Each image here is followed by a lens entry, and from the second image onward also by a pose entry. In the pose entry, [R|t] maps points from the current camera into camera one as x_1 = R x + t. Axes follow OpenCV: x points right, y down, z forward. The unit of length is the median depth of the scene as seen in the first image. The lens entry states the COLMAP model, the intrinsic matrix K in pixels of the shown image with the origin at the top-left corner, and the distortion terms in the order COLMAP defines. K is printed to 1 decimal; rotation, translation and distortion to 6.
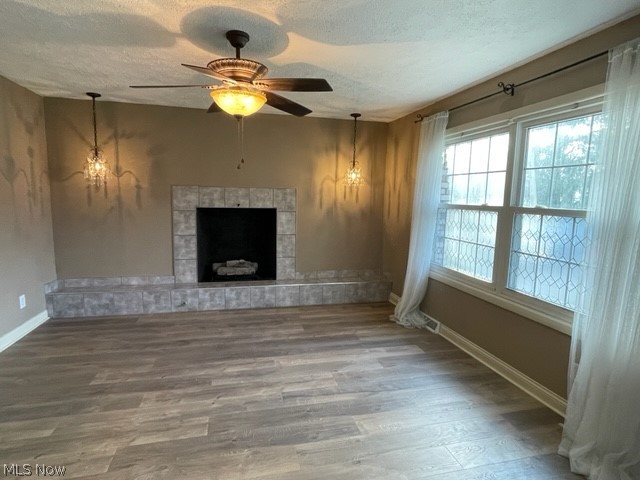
lens RADIAL K [[357.1, 0, 319.0], [0, 357.1, 241.7], [0, 0, 1]] dist [-0.002908, -0.002826]
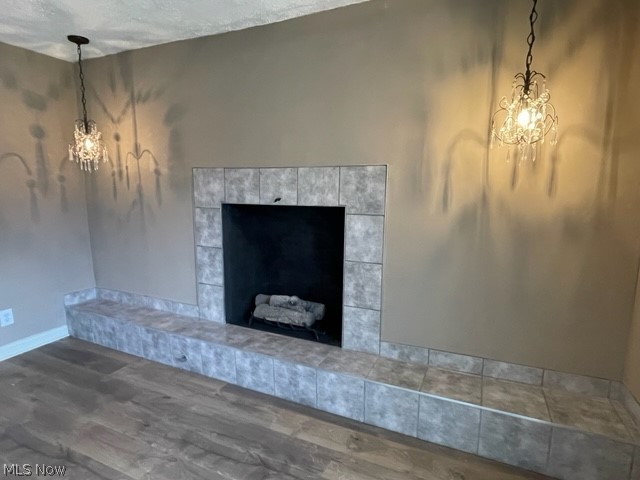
lens RADIAL K [[357.1, 0, 321.6], [0, 357.1, 240.4], [0, 0, 1]] dist [-0.002908, -0.002826]
pose [[0.785760, 0.081169, -0.613183, 0.167451], [-0.065644, 0.996697, 0.047816, -0.072964], [0.615038, 0.002680, 0.788493, 0.623103]]
